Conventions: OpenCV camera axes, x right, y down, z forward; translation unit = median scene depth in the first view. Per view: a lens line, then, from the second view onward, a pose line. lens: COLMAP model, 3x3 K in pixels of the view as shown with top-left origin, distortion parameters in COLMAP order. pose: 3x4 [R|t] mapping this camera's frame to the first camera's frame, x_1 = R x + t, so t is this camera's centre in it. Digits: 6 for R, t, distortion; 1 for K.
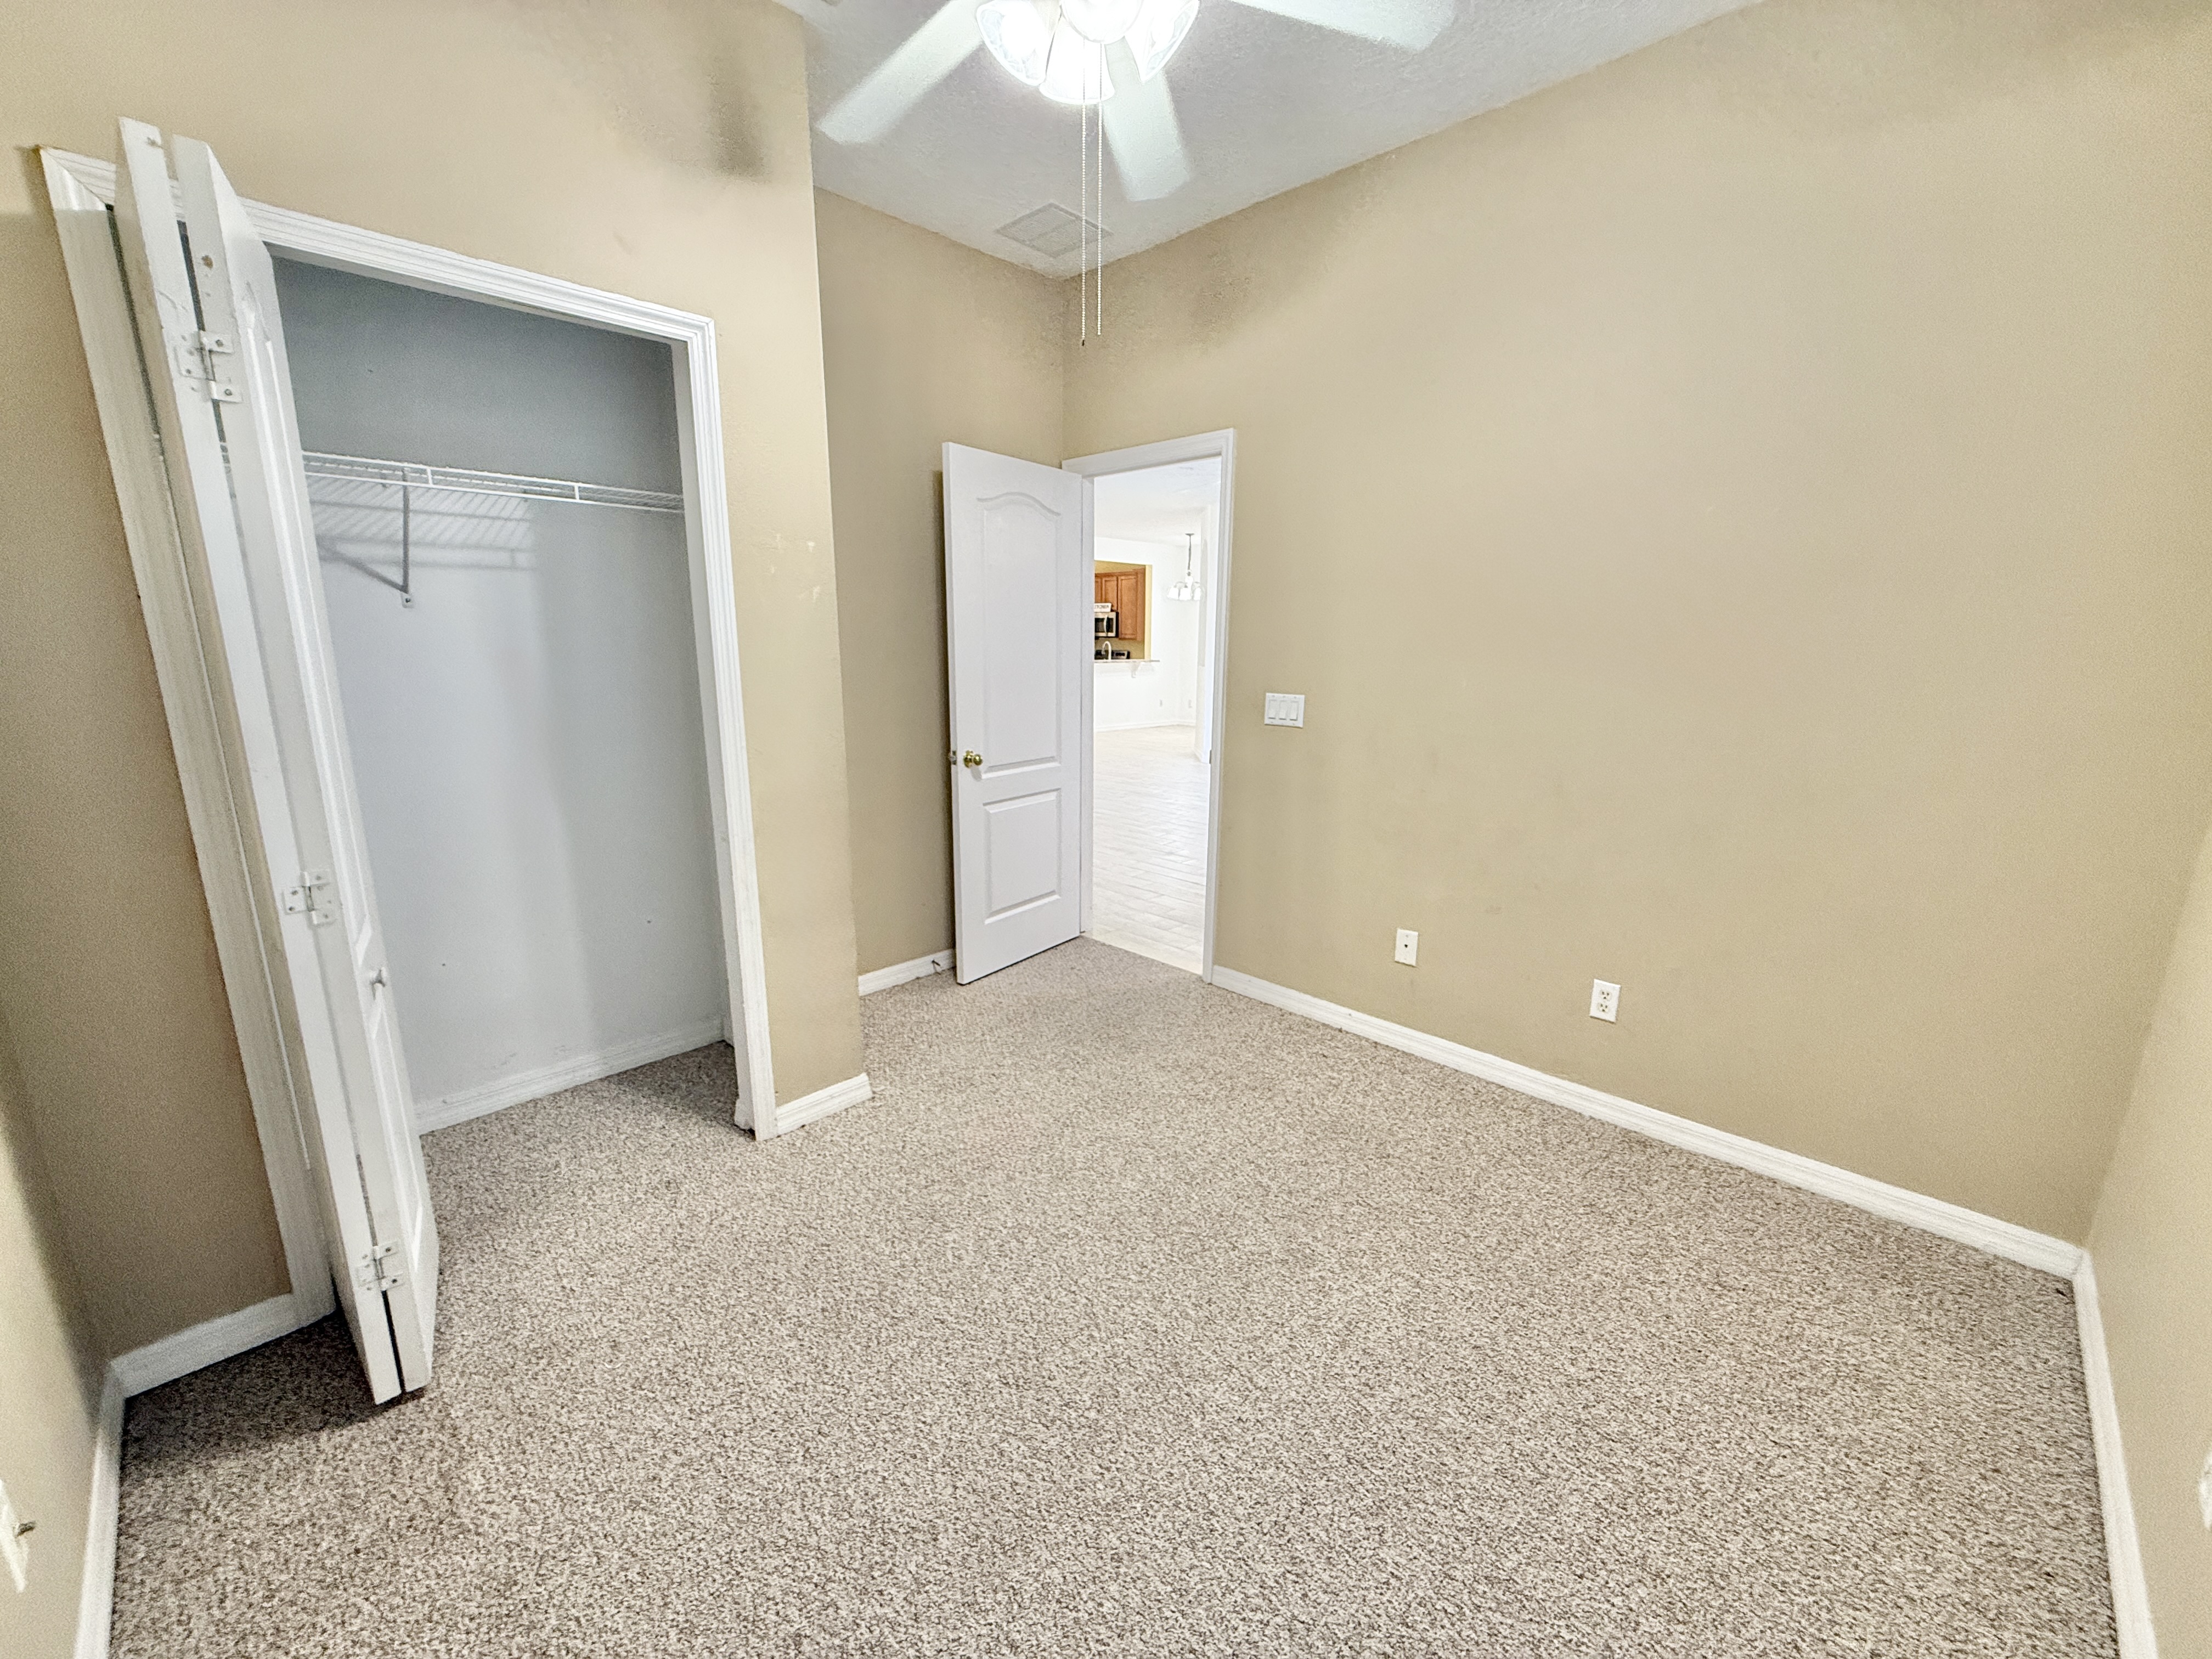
lens RADIAL K [[879.9, 0, 1103.4], [0, 879.9, 833.0], [0, 0, 1]] dist [0.001051, -0.000306]
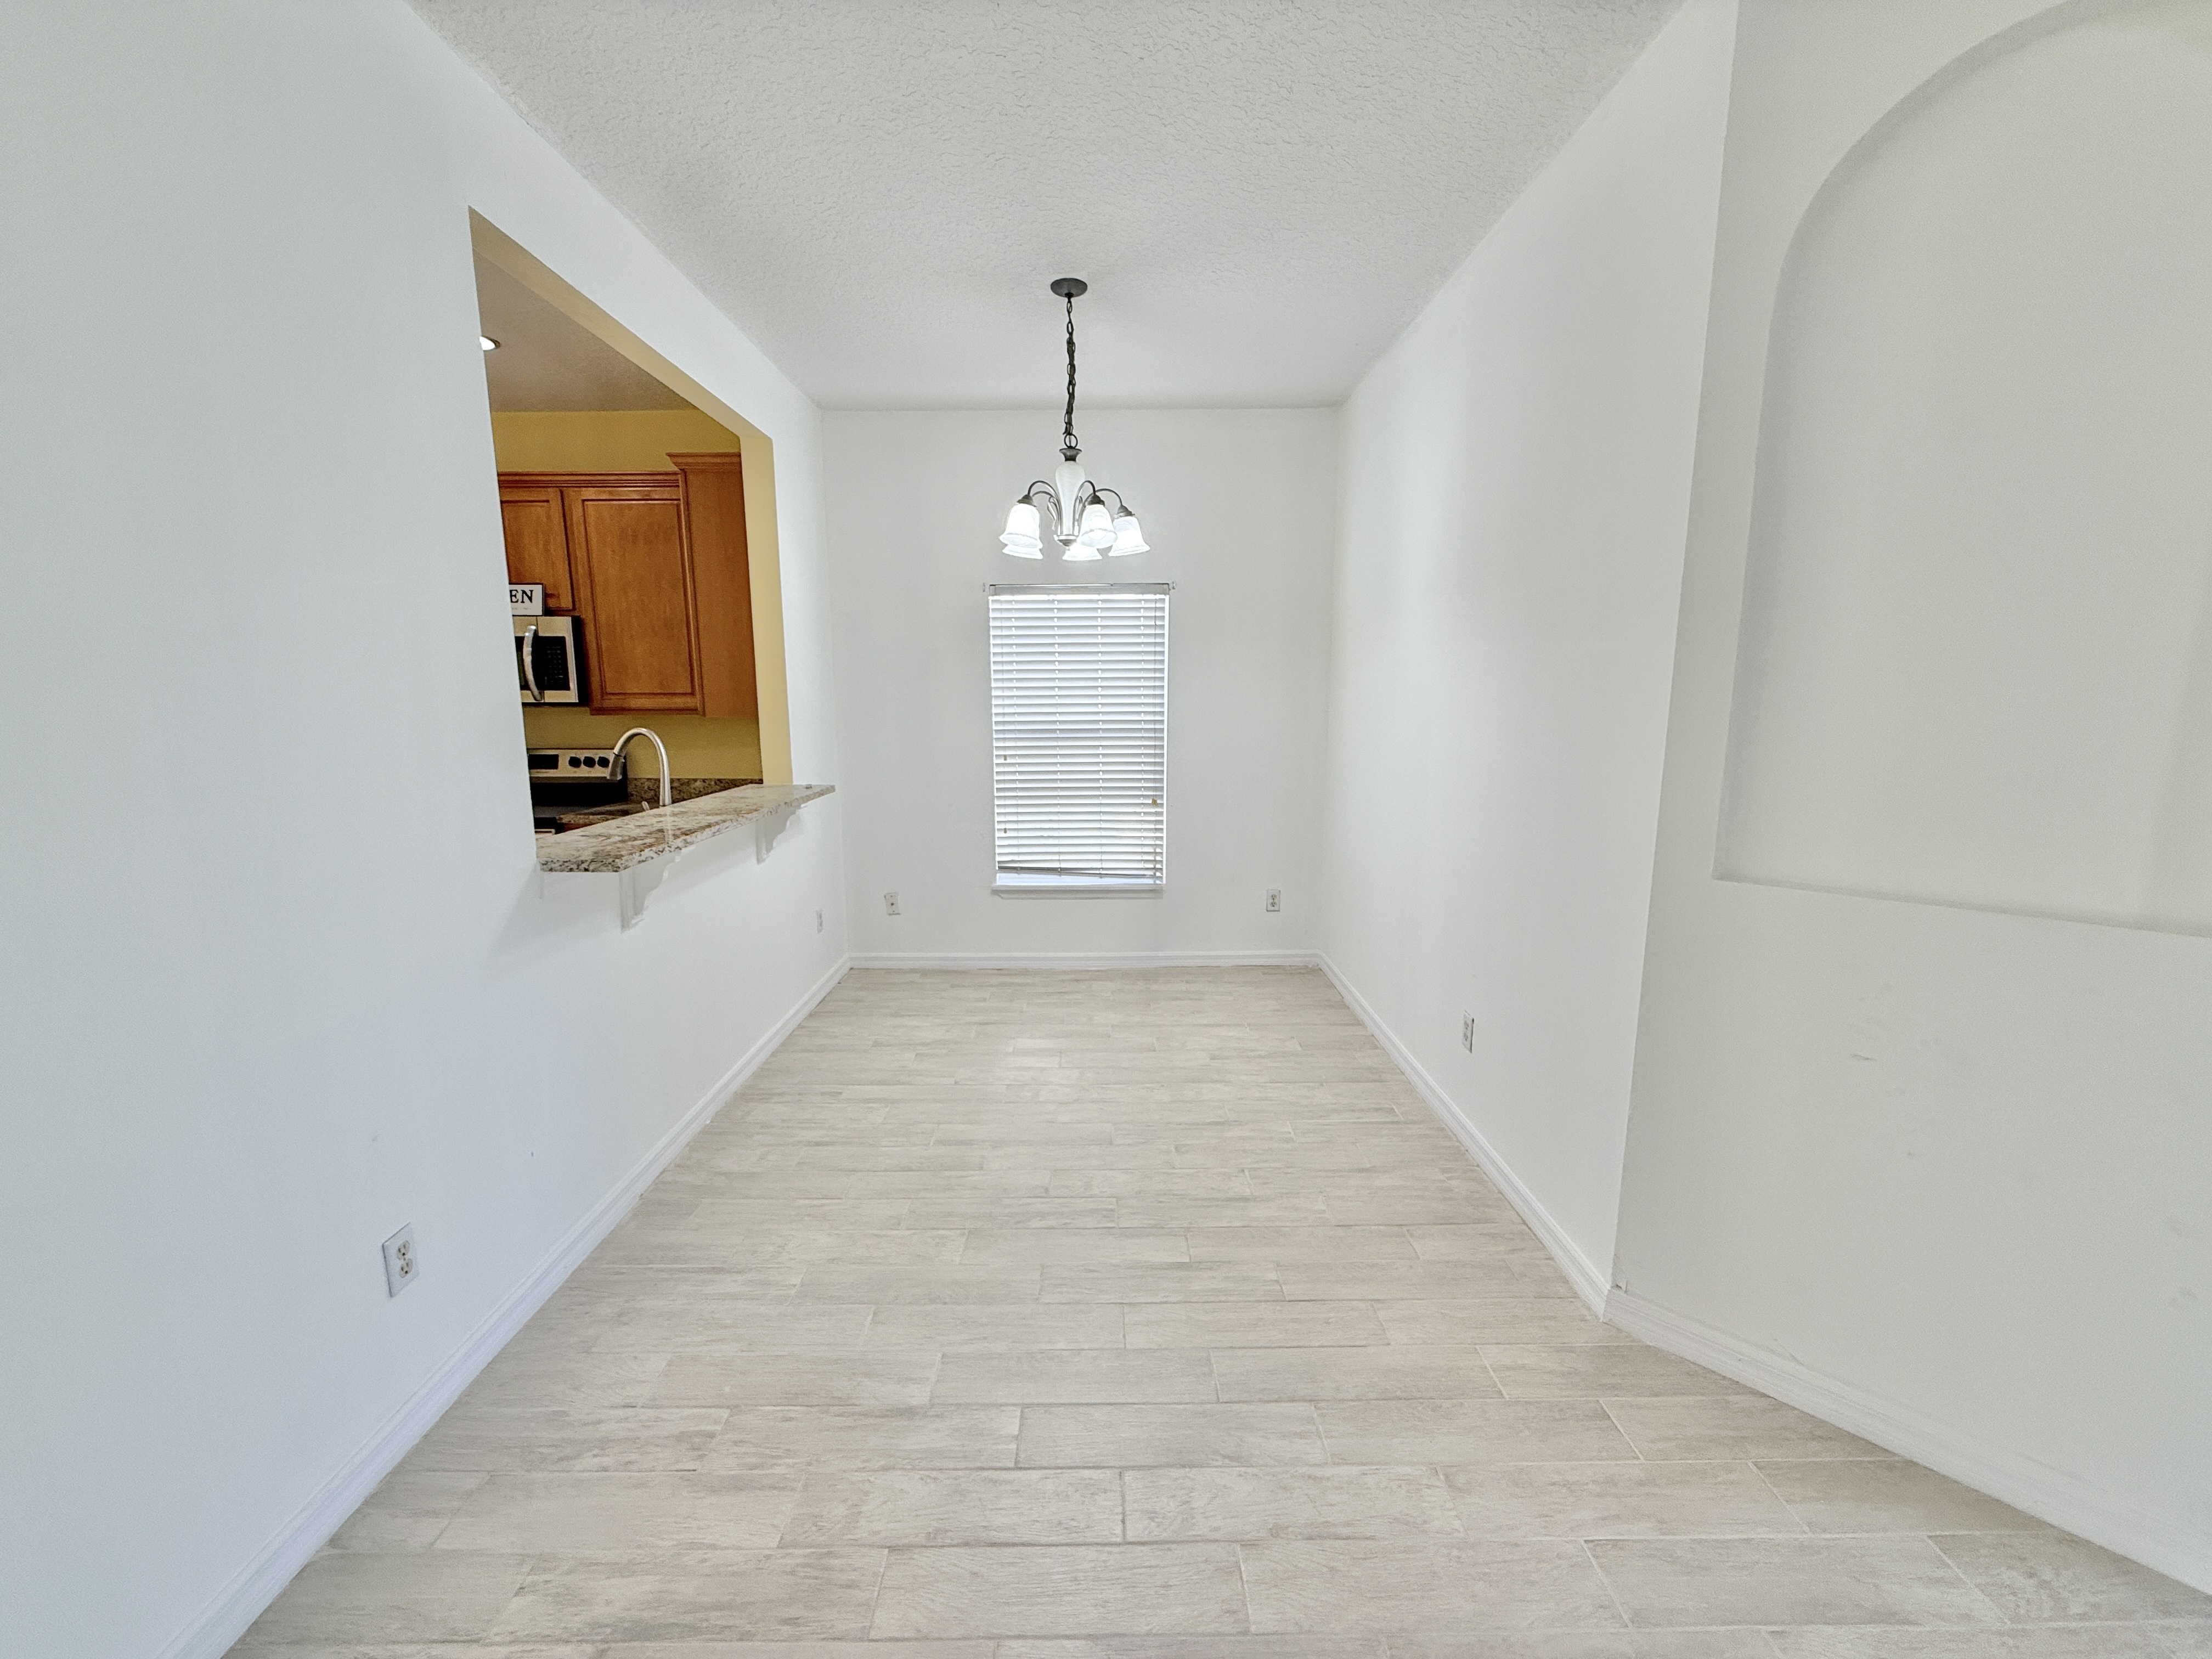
lens RADIAL K [[879.9, 0, 1103.4], [0, 879.9, 833.0], [0, 0, 1]] dist [0.001051, -0.000306]
pose [[0.710495, -0.113334, 0.694516, -0.070738], [0.159937, 0.987124, -0.002534, -0.161447], [-0.685286, 0.112879, 0.719473, 0.716402]]
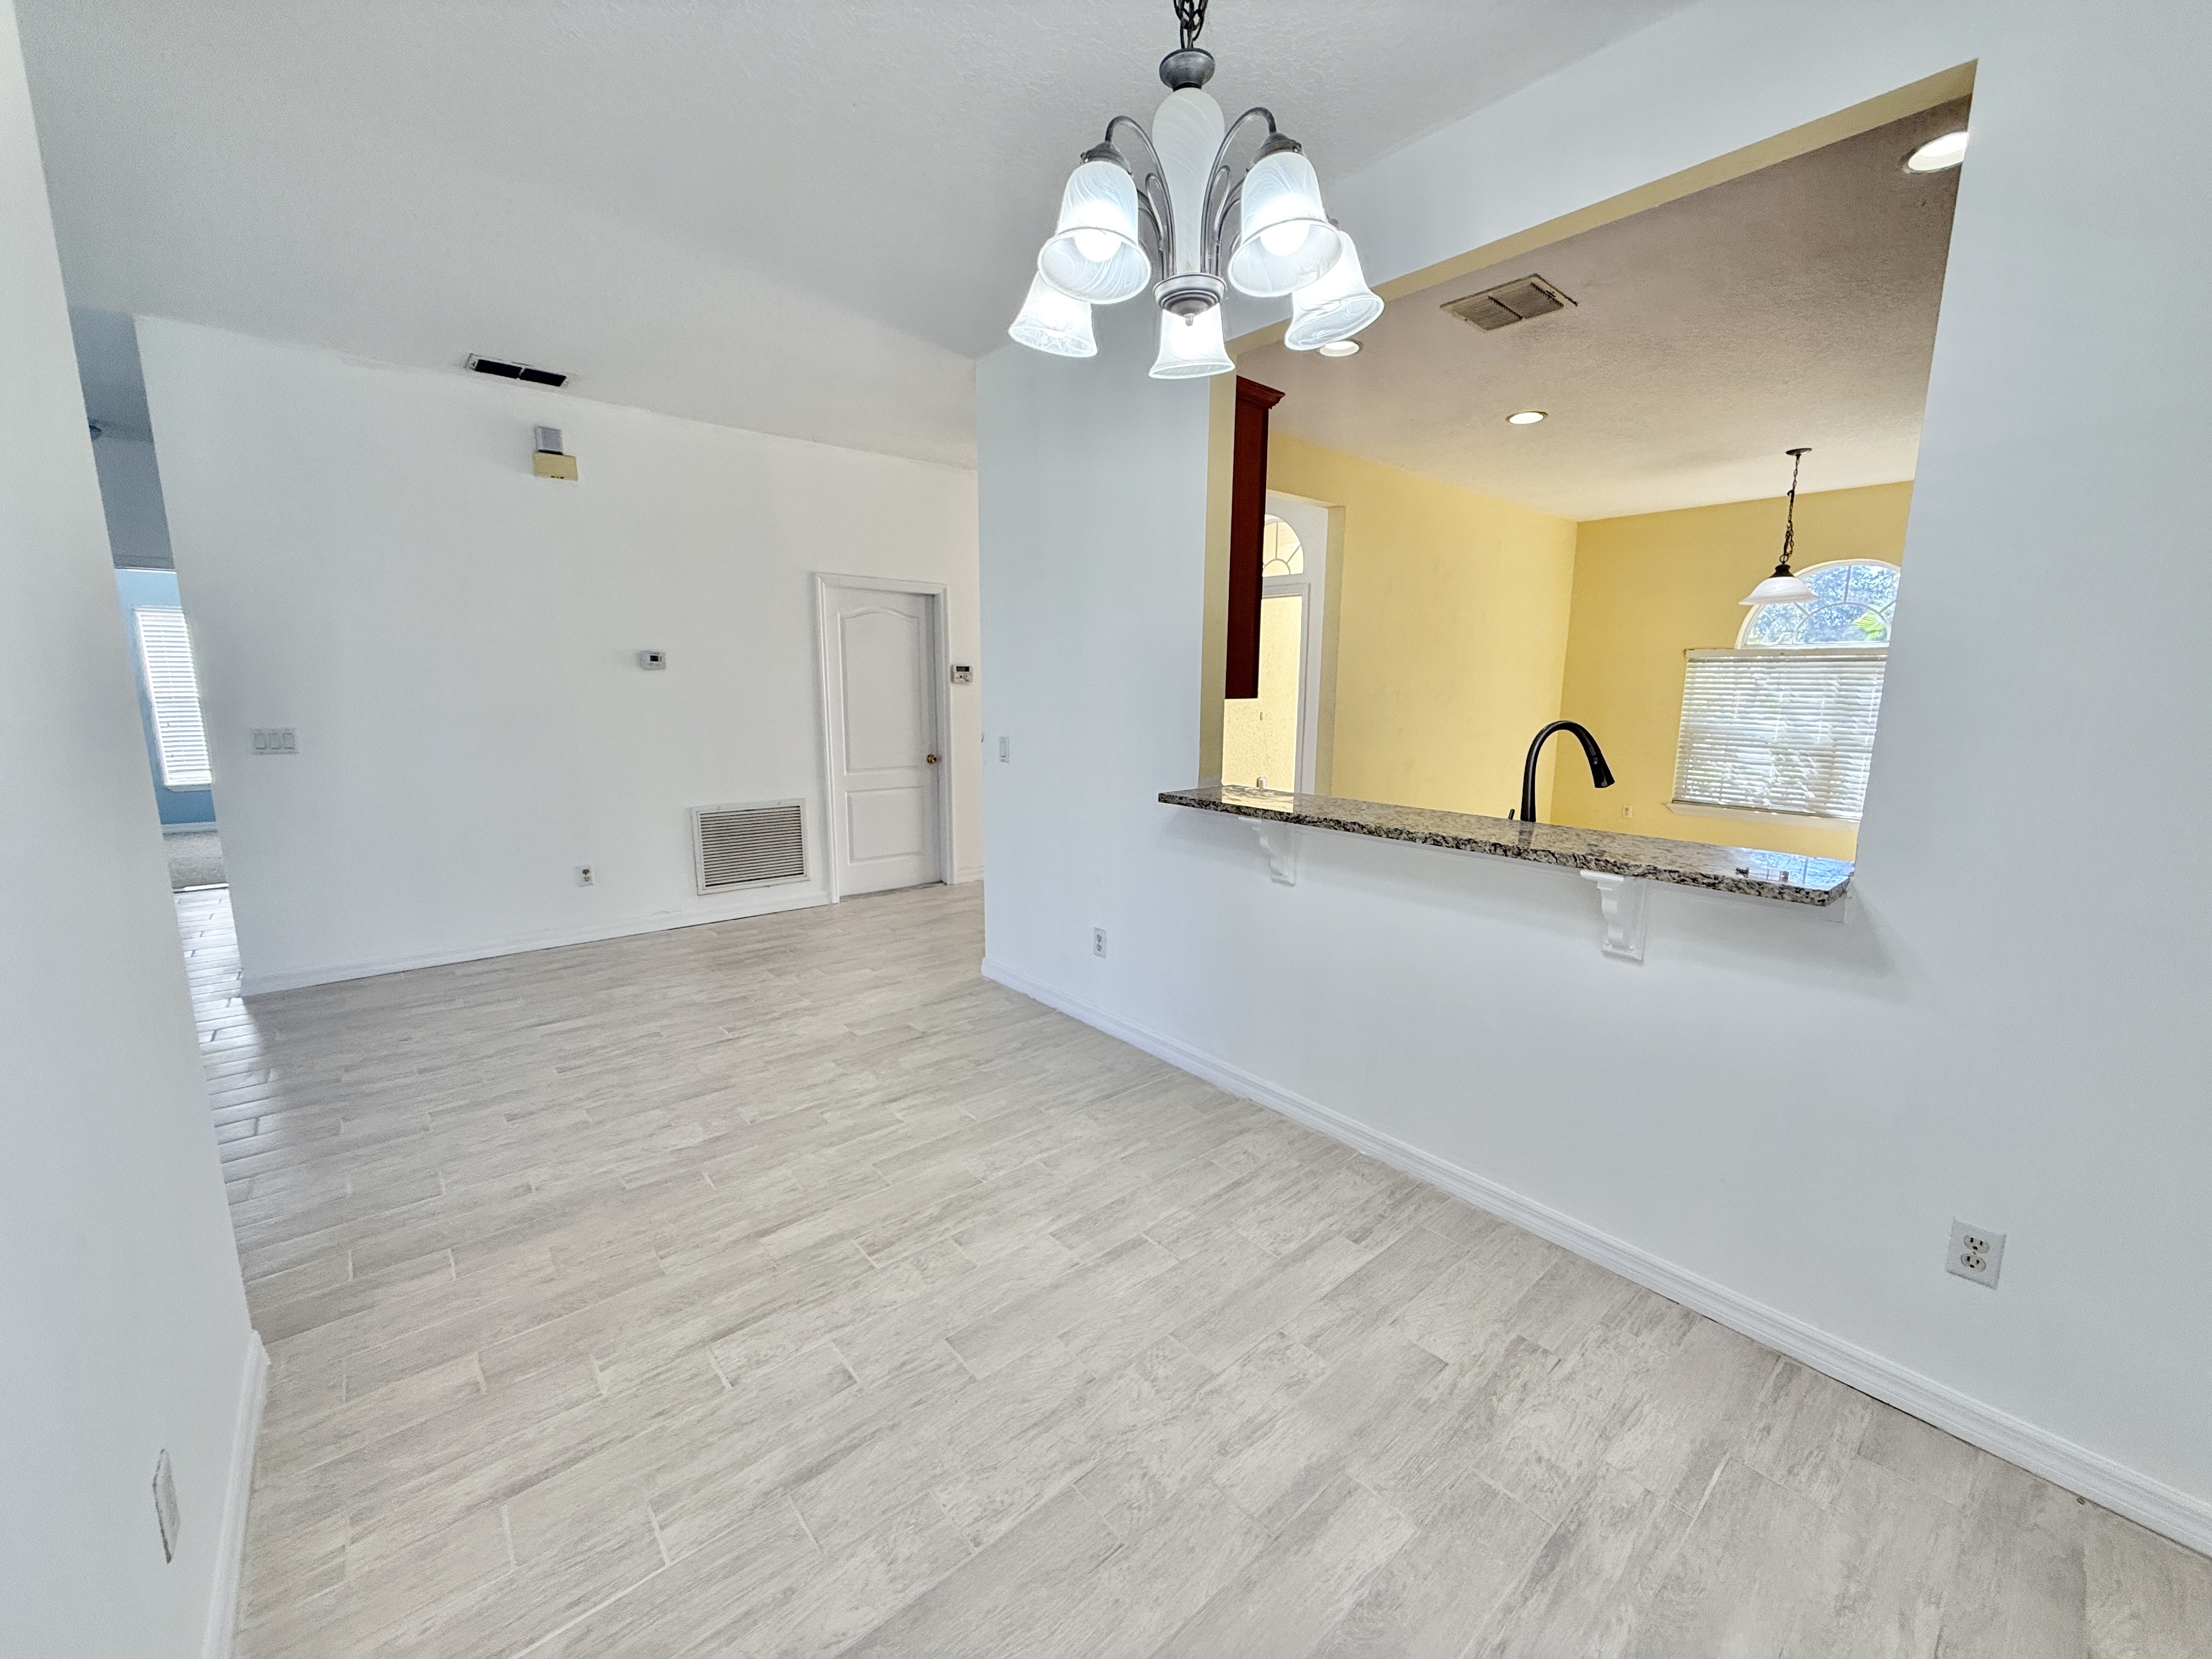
lens RADIAL K [[879.9, 0, 1103.4], [0, 879.9, 833.0], [0, 0, 1]] dist [0.001051, -0.000306]
pose [[-0.088294, 0.167271, -0.981949, 0.183496], [-0.231393, 0.955388, 0.183552, -0.197048], [0.968845, 0.243423, -0.045649, 0.880612]]
